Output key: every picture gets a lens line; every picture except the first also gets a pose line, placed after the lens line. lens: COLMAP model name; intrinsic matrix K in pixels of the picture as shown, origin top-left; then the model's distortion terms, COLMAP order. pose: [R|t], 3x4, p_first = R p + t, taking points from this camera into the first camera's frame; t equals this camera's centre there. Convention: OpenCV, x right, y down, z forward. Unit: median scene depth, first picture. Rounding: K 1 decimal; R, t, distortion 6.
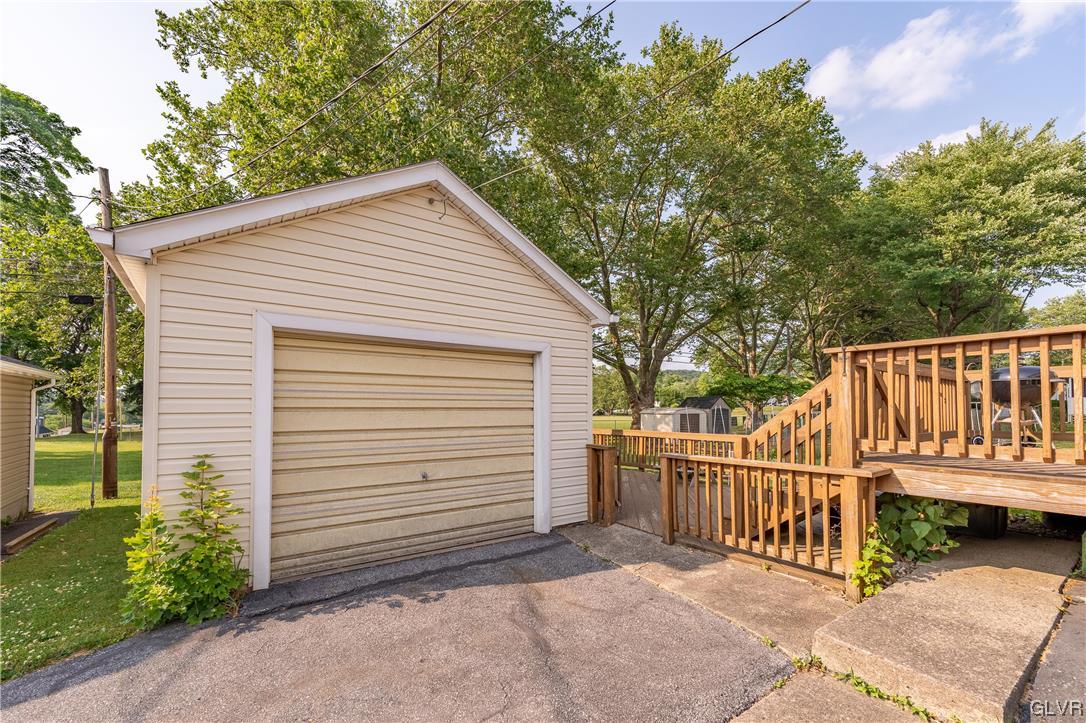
lens RADIAL K [[460.8, 0, 546.8], [0, 460.8, 404.7], [0, 0, 1]] dist [-0.001498, -0.000605]
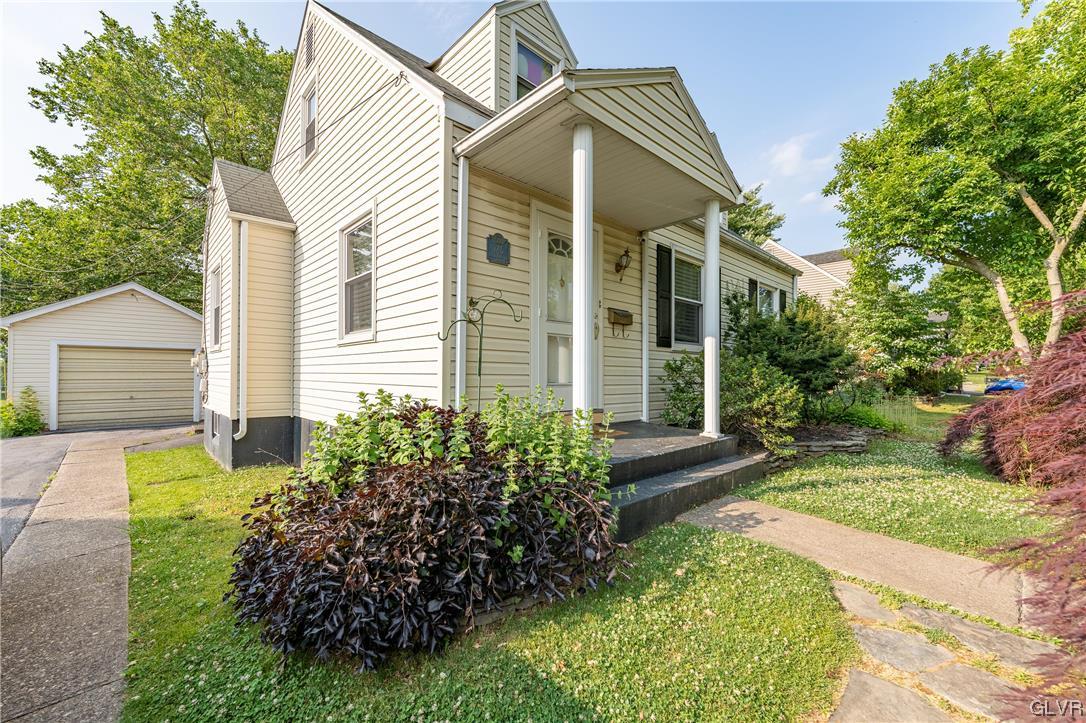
lens RADIAL K [[441.0, 0, 538.6], [0, 441.0, 369.5], [0, 0, 1]] dist [-0.002769, -0.000472]
pose [[0.990313, 0.002077, 0.138839, 1.710396], [-0.002128, 0.999998, 0.000222, -0.009239], [-0.138838, -0.000516, 0.990315, -1.841765]]
